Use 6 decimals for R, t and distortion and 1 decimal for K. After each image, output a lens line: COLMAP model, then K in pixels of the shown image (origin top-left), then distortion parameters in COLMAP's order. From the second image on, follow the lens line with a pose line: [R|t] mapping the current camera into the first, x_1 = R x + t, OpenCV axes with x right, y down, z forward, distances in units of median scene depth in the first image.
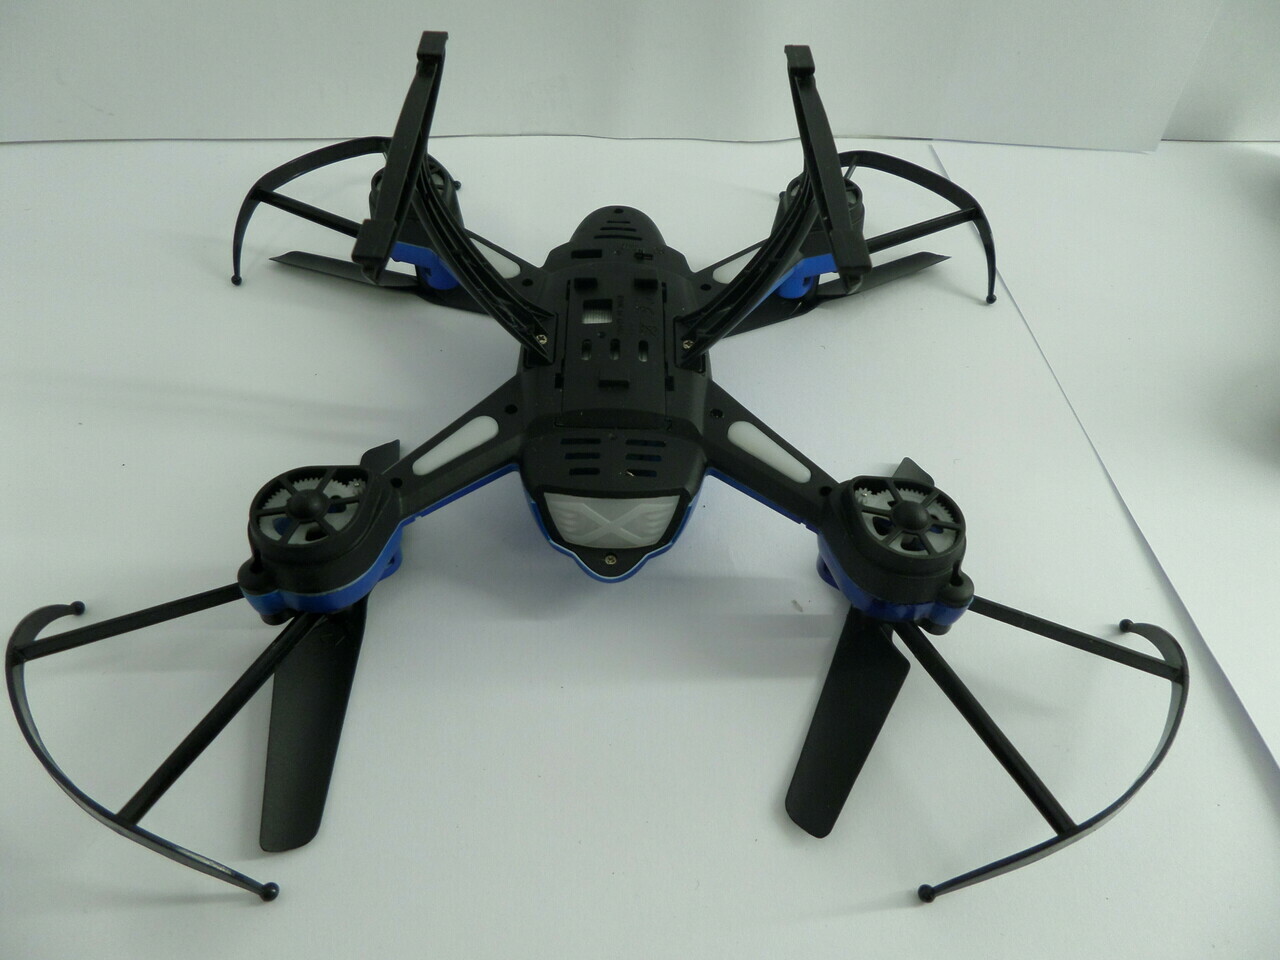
lens RADIAL K [[862.7, 0, 640.0], [0, 862.7, 480.0], [0, 0, 1]] dist [0.007647, 0.000641]
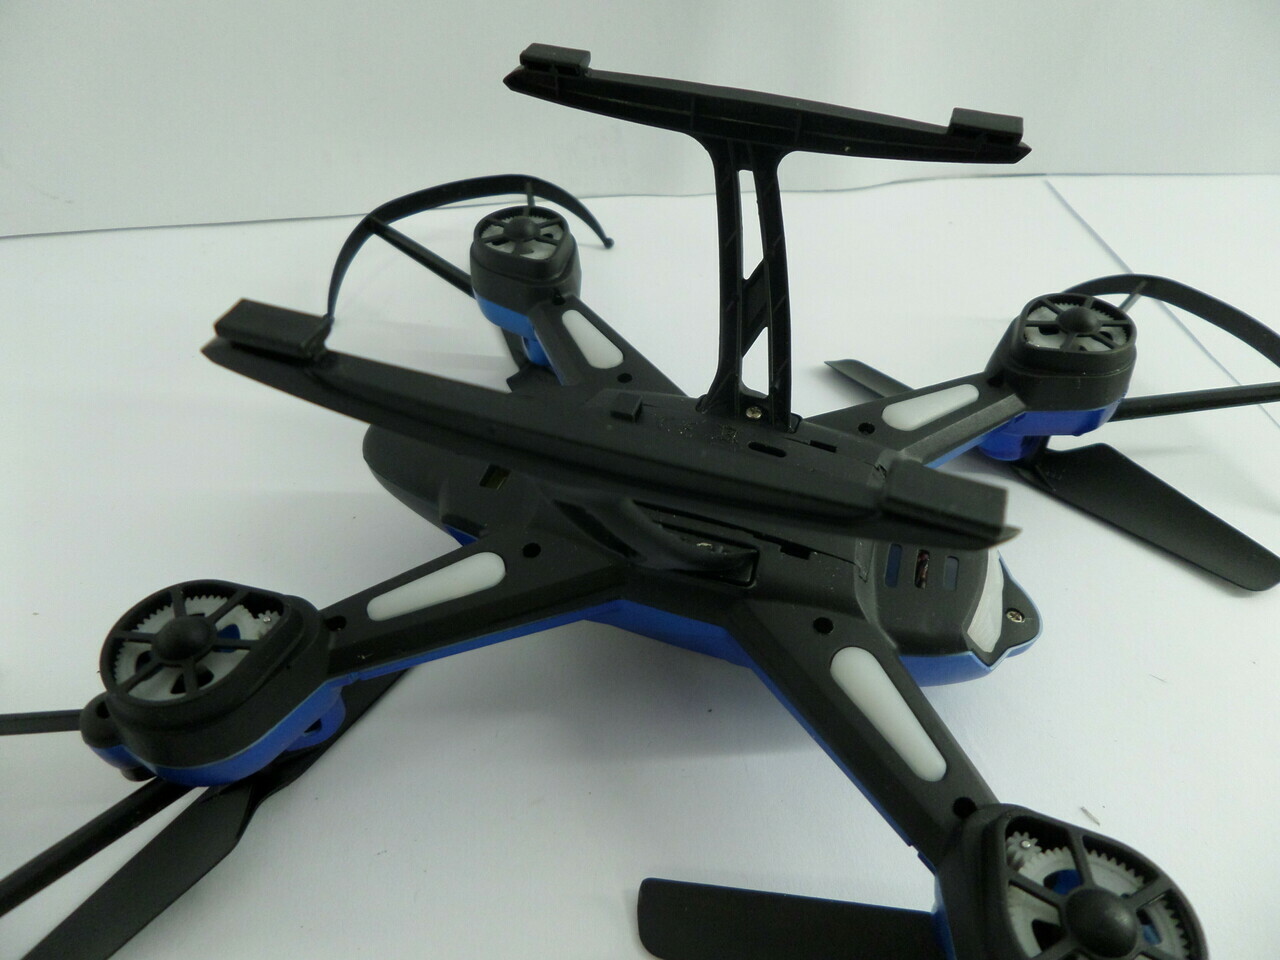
lens RADIAL K [[873.6, 0, 640.0], [0, 873.6, 480.0], [0, 0, 1]] dist [-0.054138, 0.000053]
pose [[0.944339, 0.196722, -0.263675, 0.119858], [-0.218745, 0.974137, -0.056643, -0.127008], [0.245712, 0.111168, 0.962947, 0.358246]]
